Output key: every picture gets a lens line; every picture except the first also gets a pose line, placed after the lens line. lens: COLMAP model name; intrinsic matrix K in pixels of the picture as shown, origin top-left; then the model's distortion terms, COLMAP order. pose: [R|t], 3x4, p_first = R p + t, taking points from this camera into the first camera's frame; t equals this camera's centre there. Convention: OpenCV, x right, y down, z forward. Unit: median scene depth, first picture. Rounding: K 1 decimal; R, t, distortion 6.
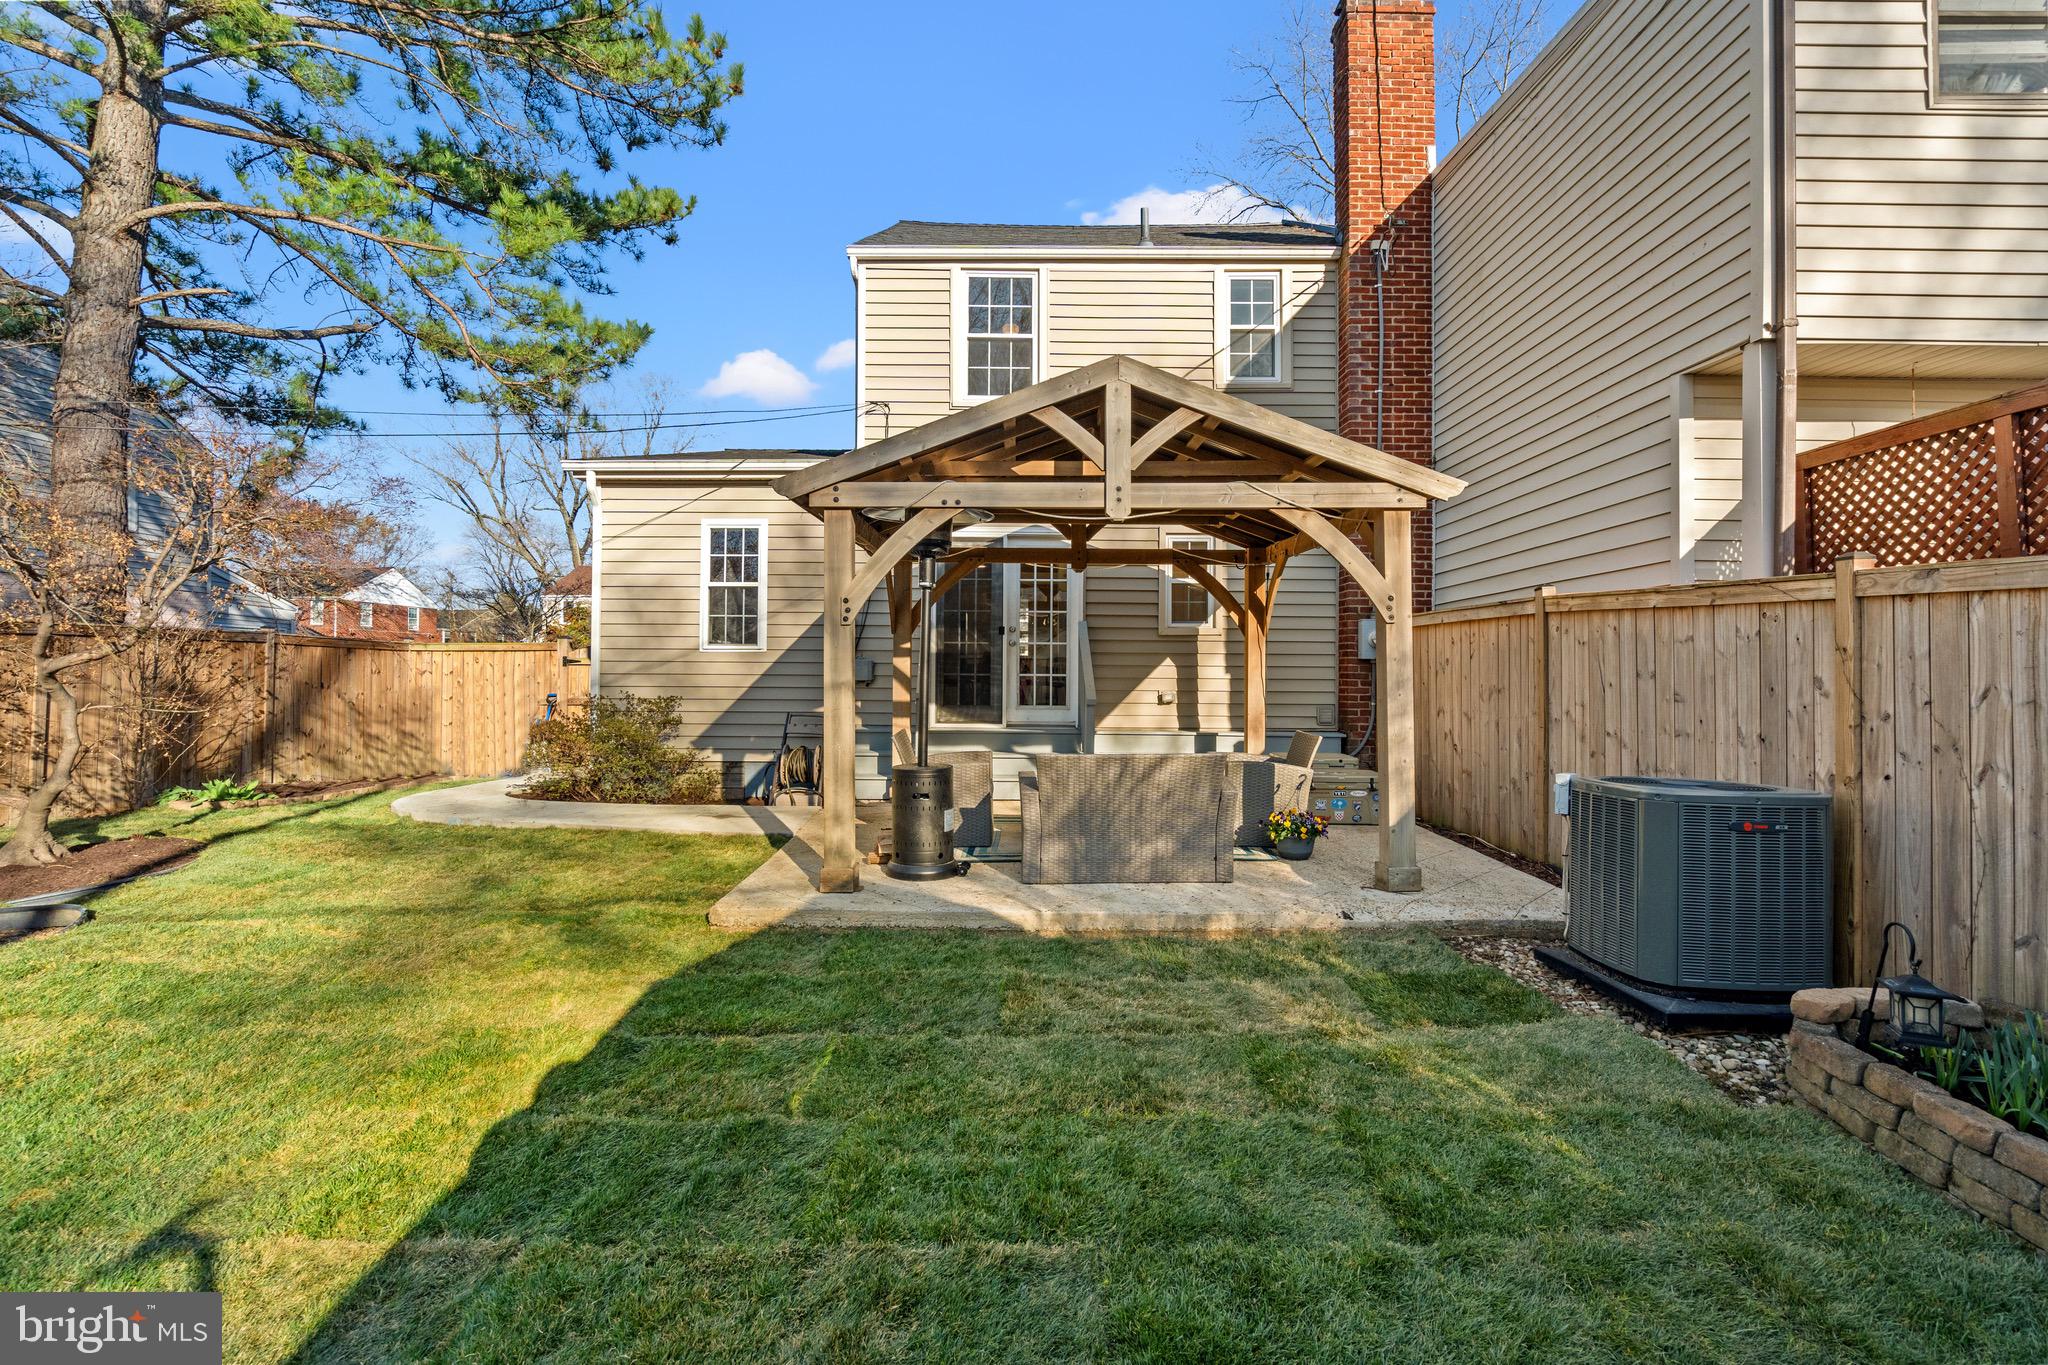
lens RADIAL K [[933.8, 0, 1019.1], [0, 933.8, 660.4], [0, 0, 1]] dist [-0.000136, -0.000007]
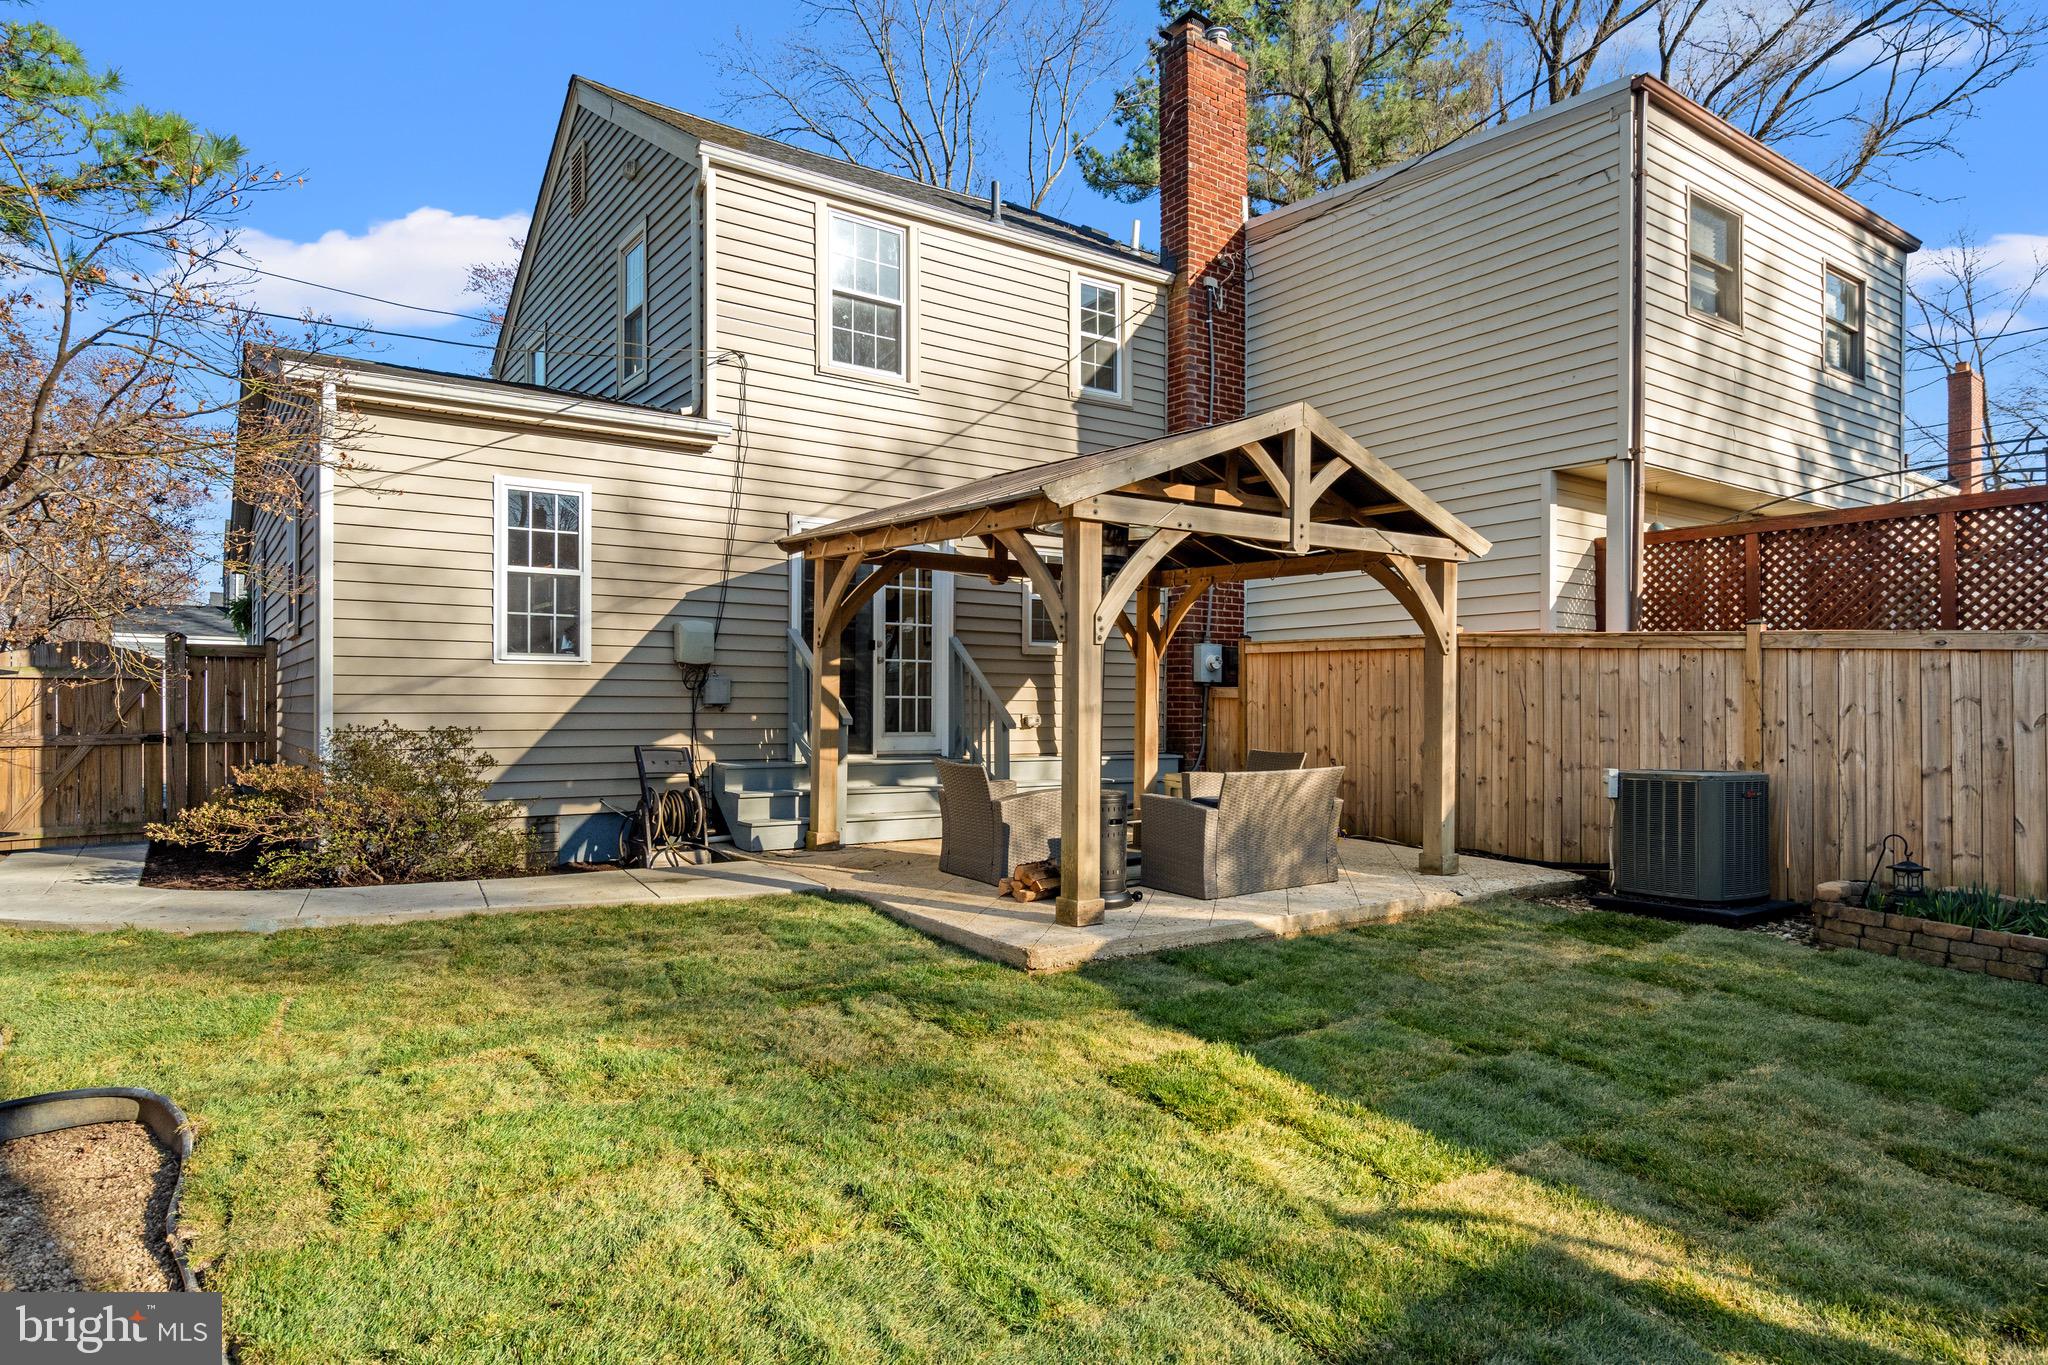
lens RADIAL K [[1200.5, 0, 1023.8], [0, 1200.5, 703.6], [0, 0, 1]] dist [0.010017, 0.000048]
pose [[0.812573, -0.002420, 0.582854, -0.608889], [-0.009854, 0.999791, 0.017890, 0.000577], [-0.582776, -0.020280, 0.812380, 0.030470]]
